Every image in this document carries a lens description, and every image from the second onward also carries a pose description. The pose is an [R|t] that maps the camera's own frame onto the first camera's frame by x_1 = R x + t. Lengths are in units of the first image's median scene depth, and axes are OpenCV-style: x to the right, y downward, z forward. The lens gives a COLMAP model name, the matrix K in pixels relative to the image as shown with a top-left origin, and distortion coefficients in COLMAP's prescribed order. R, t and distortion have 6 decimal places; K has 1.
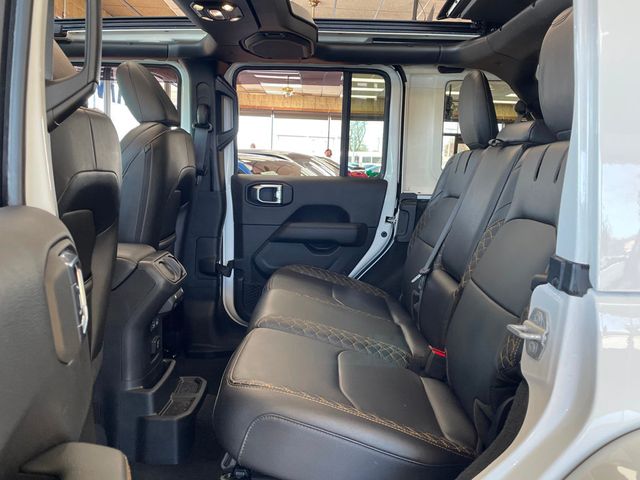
lens RADIAL K [[567.3, 0, 320.0], [0, 567.3, 240.0], [0, 0, 1]] dist [0.054189, 0.000086]
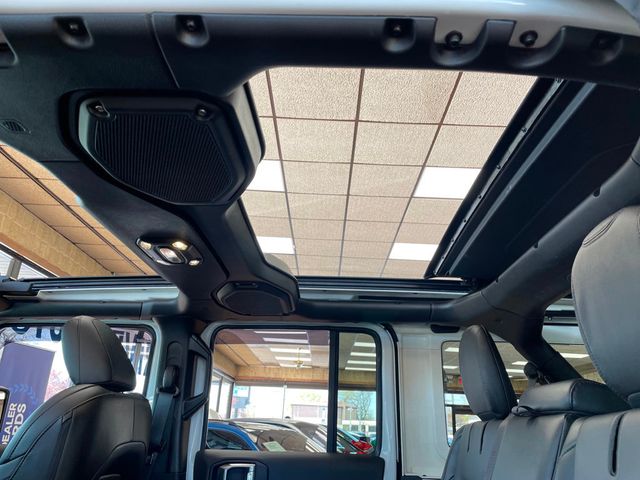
lens RADIAL K [[504.1, 0, 320.0], [0, 504.1, 240.0], [0, 0, 1]] dist [0.052812, -0.009342]
pose [[0.999900, -0.001022, -0.014072, 0.039517], [-0.005804, 0.879264, -0.476299, -0.033723], [0.012860, 0.476333, 0.879171, 0.215644]]
